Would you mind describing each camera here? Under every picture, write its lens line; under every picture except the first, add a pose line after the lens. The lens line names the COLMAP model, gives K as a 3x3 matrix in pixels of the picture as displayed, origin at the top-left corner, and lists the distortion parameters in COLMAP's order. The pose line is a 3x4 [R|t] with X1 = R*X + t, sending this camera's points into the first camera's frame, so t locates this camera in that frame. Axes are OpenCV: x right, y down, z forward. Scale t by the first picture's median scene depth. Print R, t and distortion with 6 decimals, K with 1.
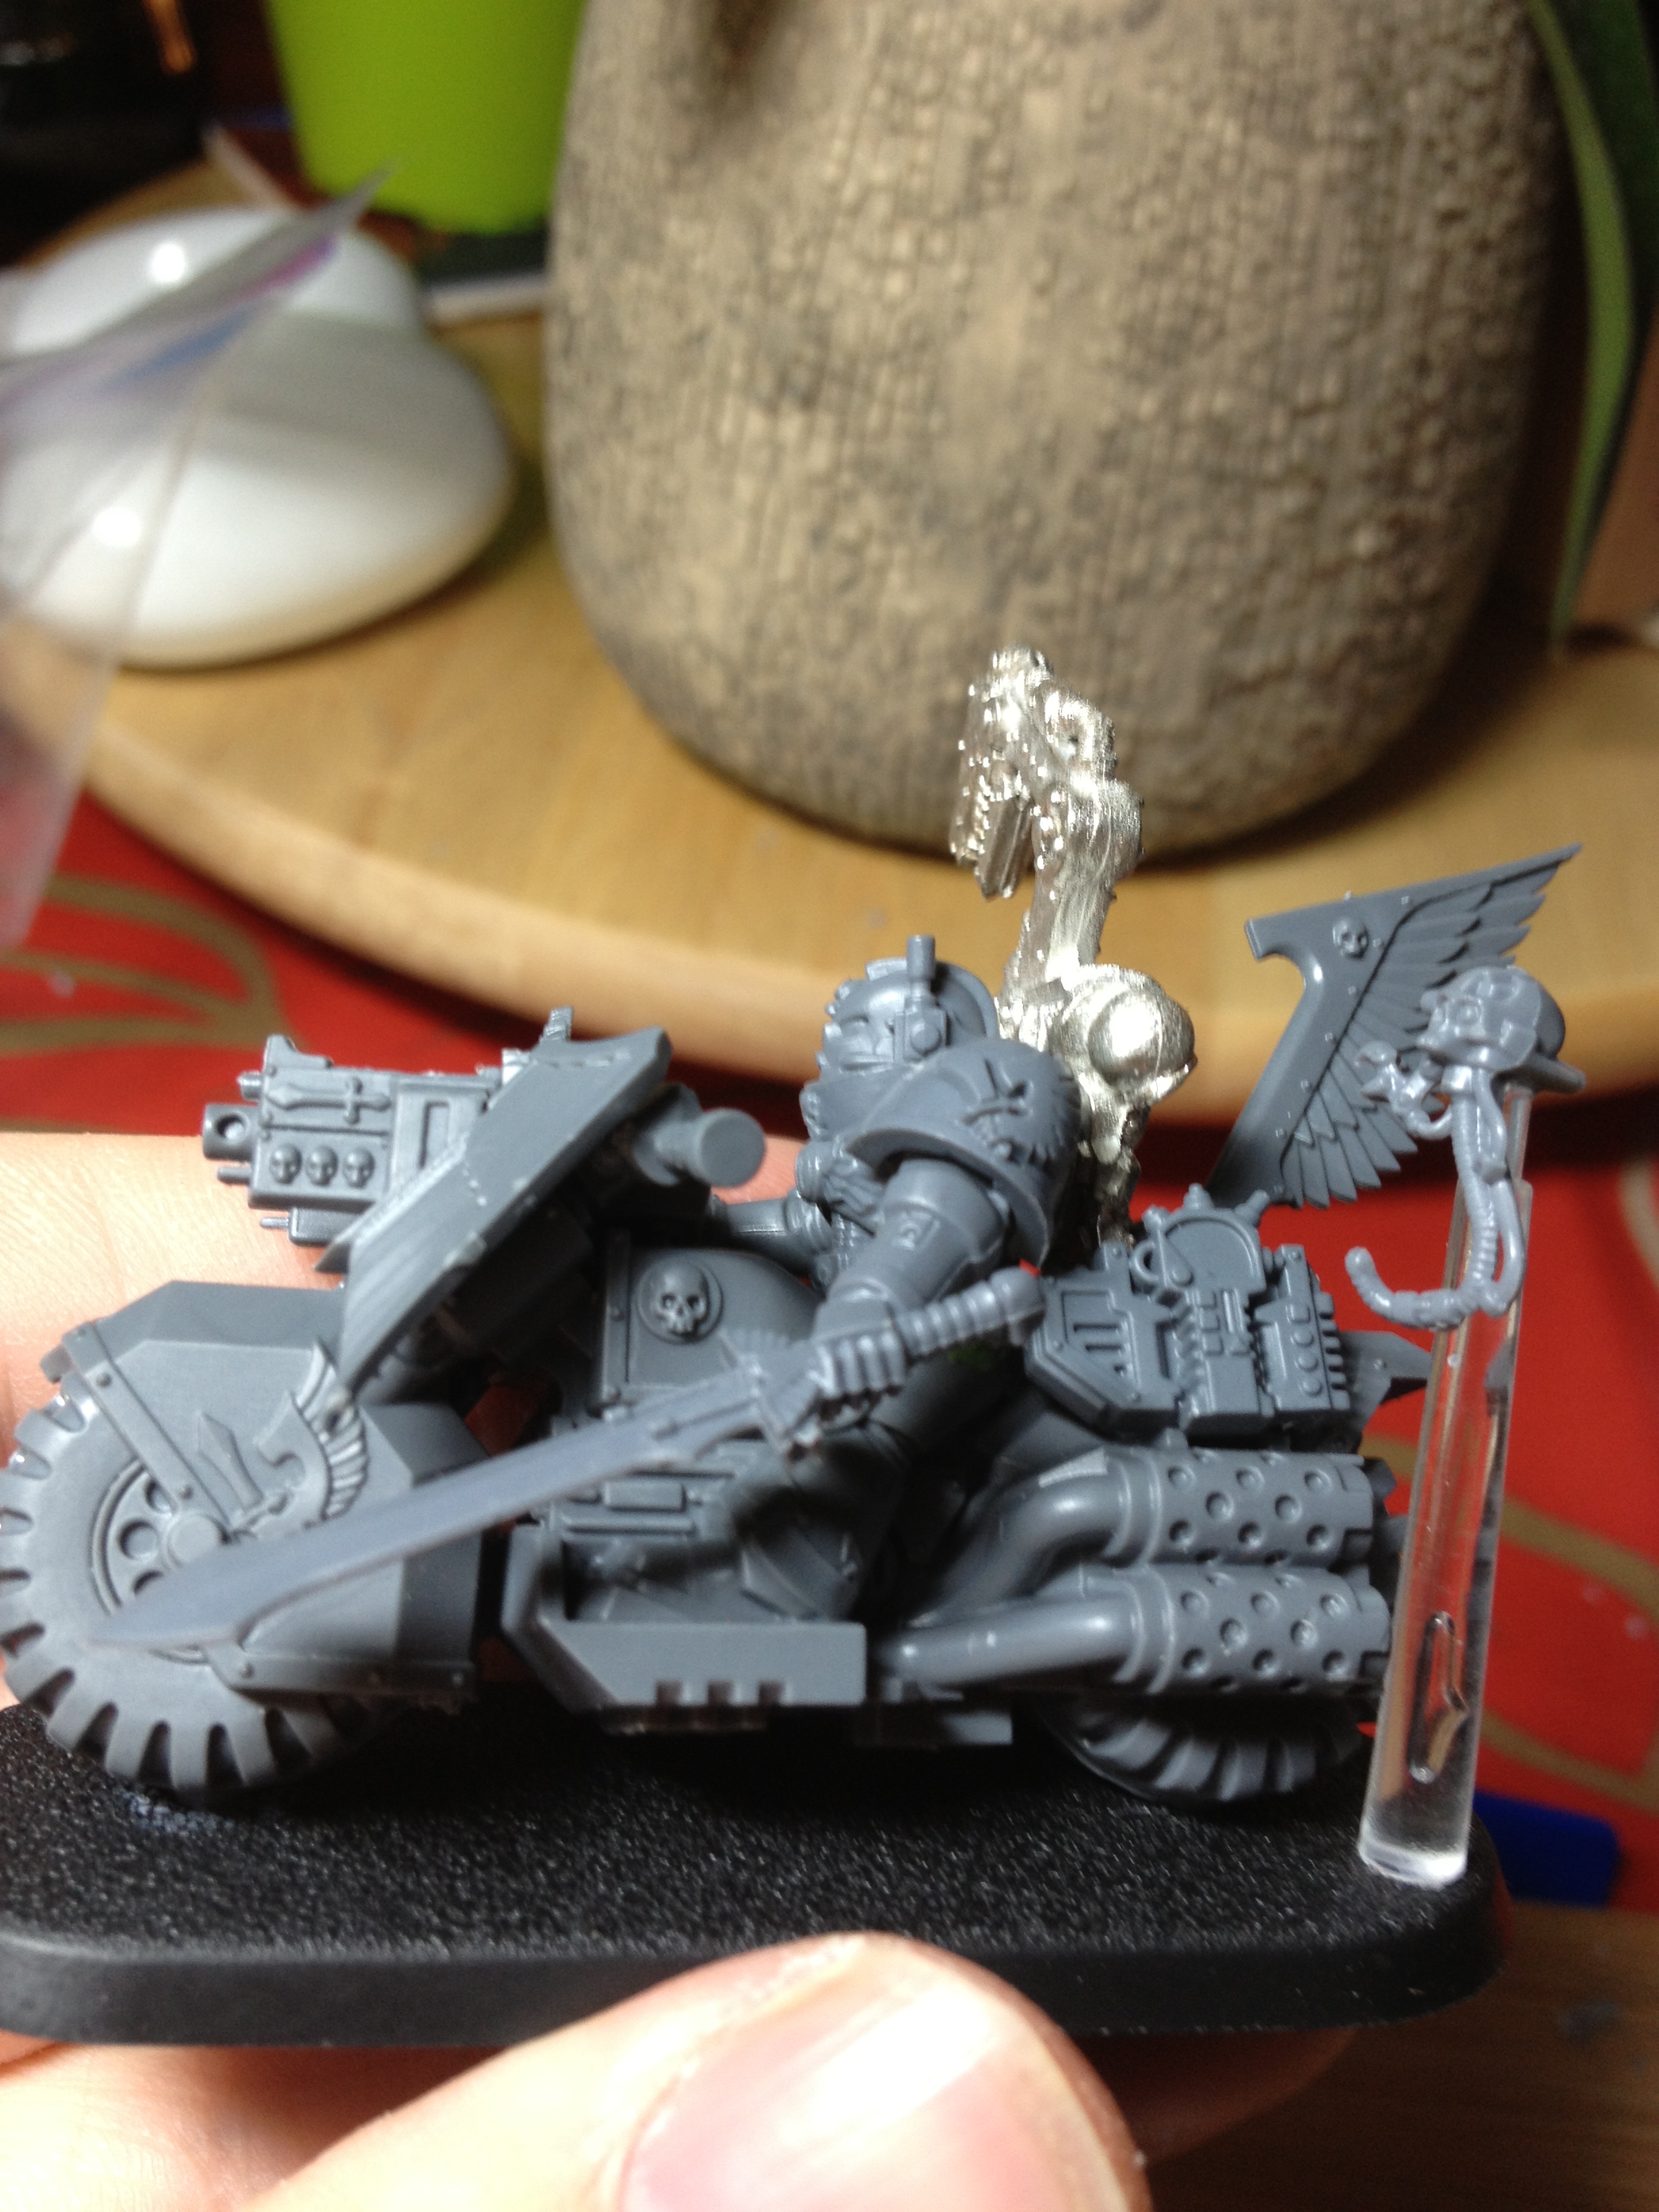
lens RADIAL K [[2245.1, 0, 829.5], [0, 2245.1, 1106.0], [0, 0, 1]] dist [0.095483, -0.366225]
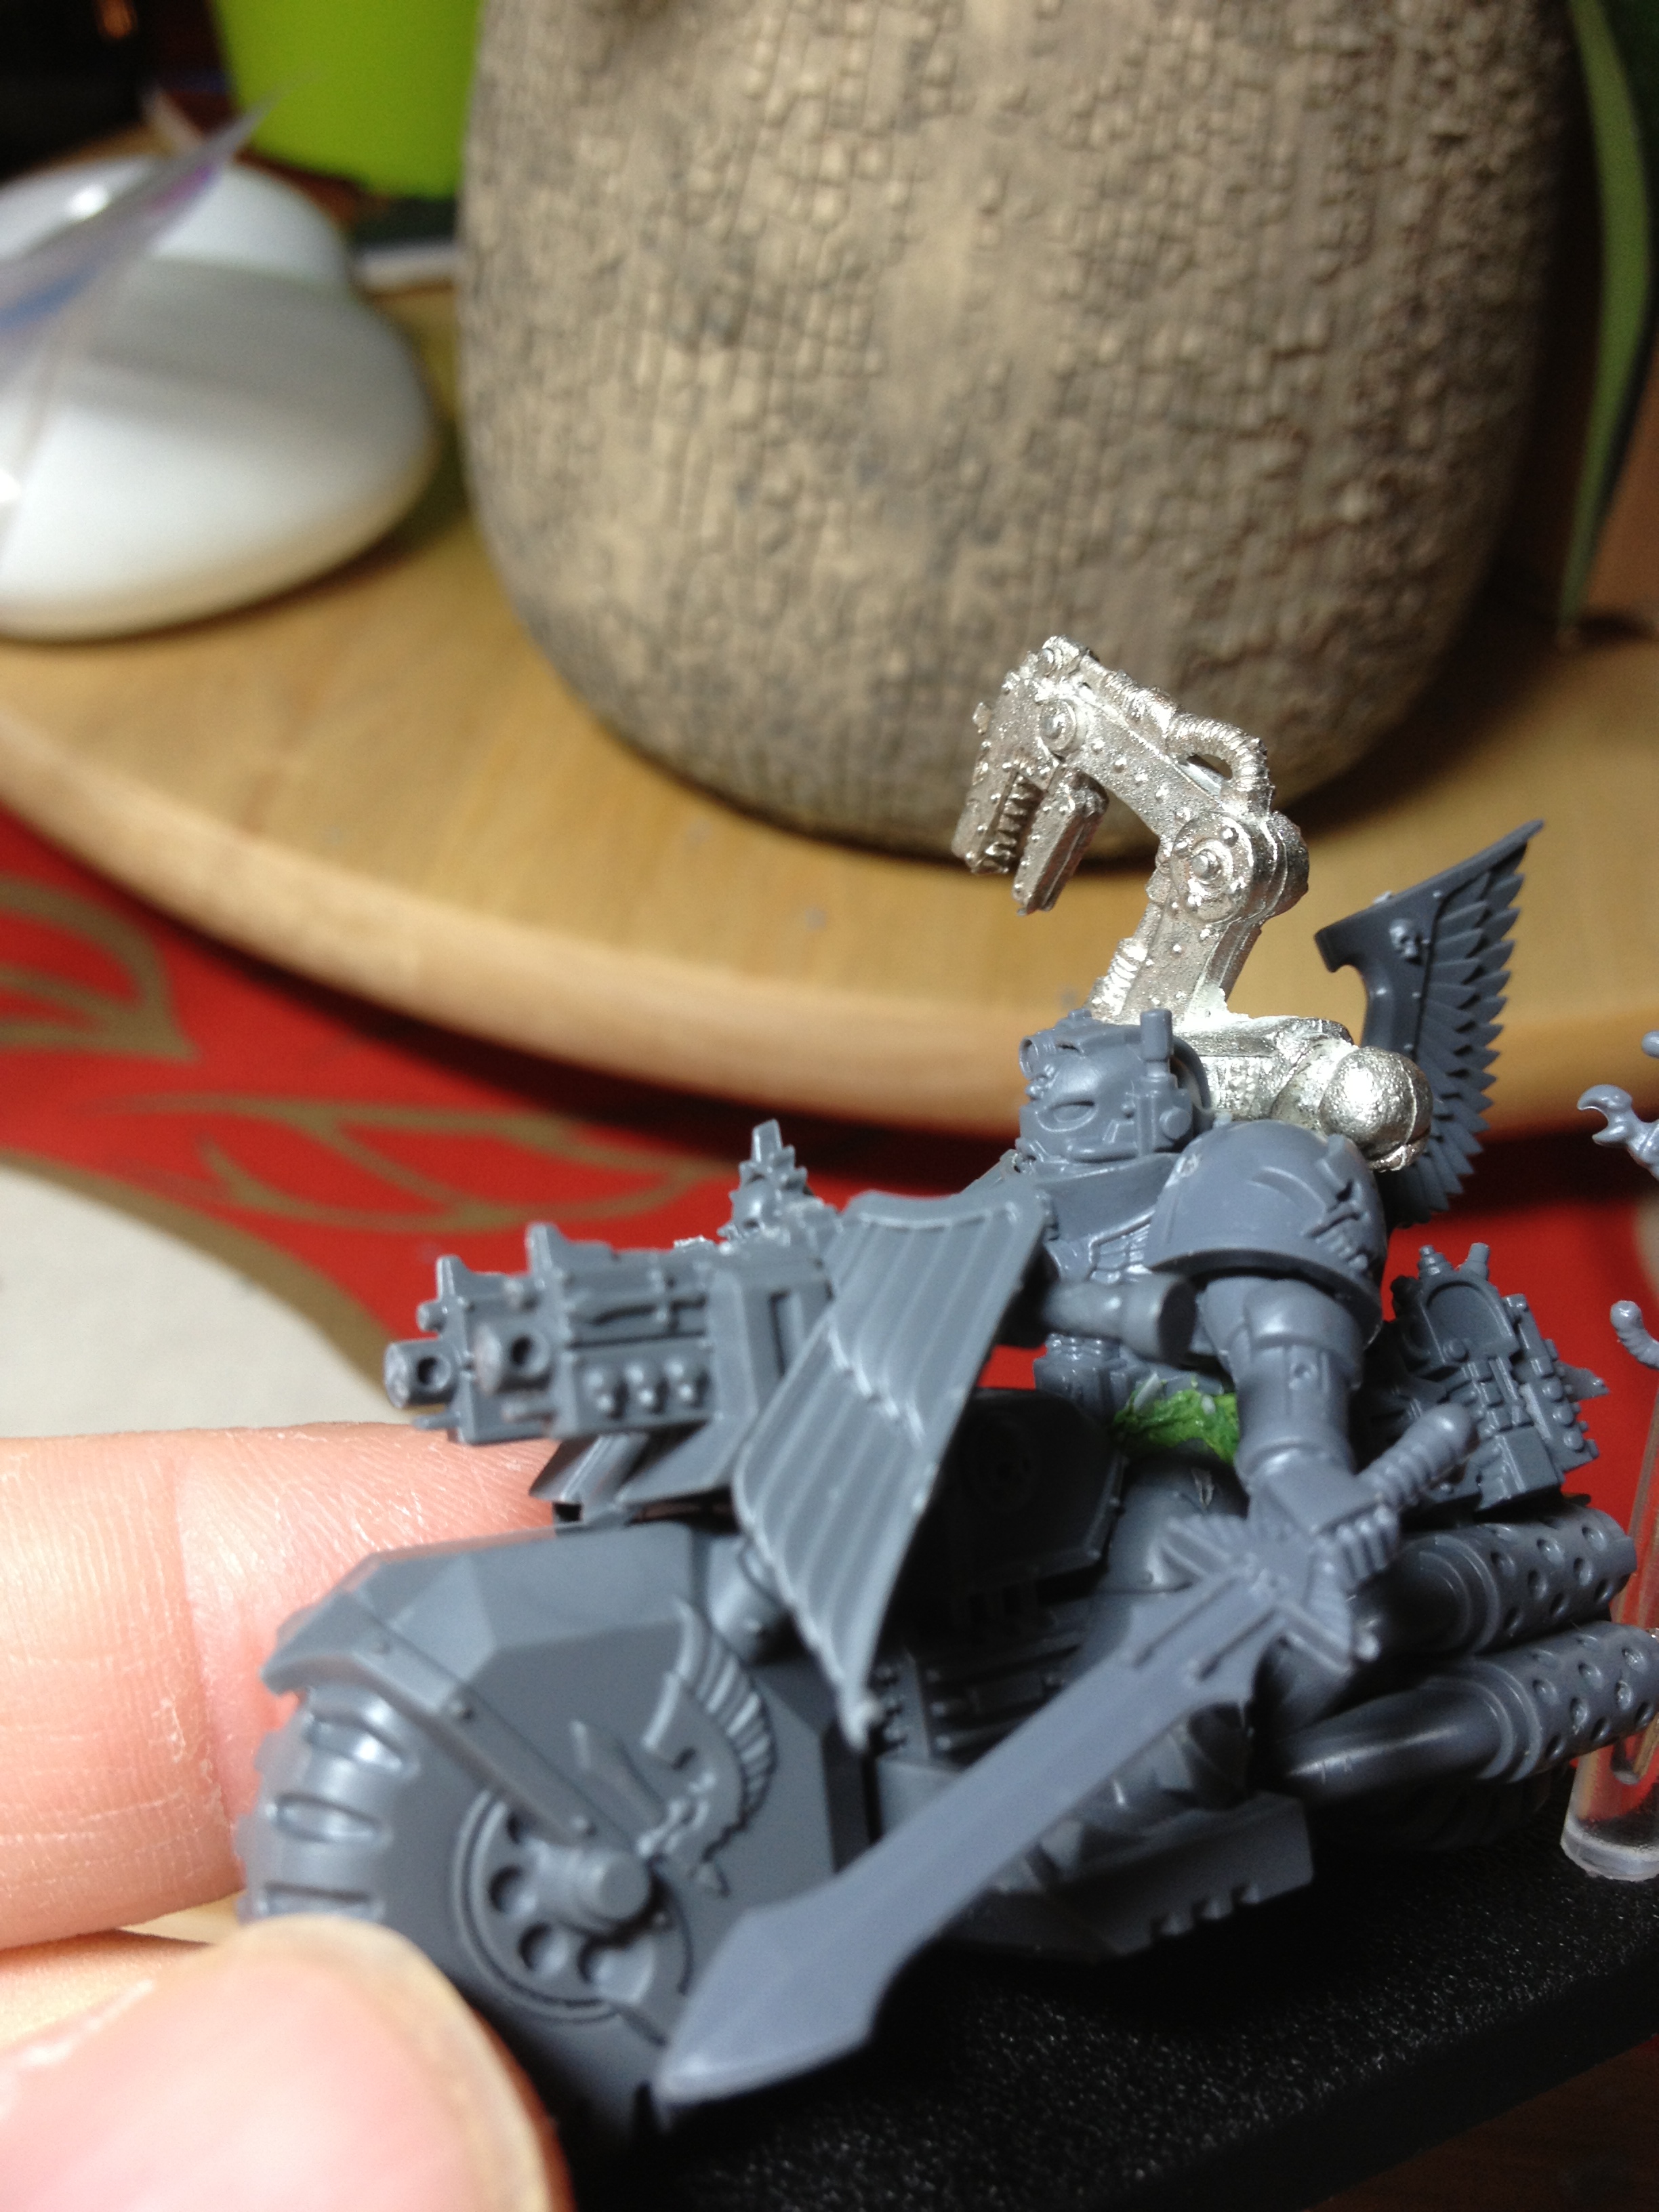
lens RADIAL K [[2227.0, 0, 830.0], [0, 2227.0, 1065.3], [0, 0, 1]] dist [0.017334, -0.204441]
pose [[0.999862, 0.014753, -0.007661, 0.040302], [-0.014984, 0.999406, -0.031033, 0.003151], [0.007199, 0.031144, 0.999489, 0.125900]]
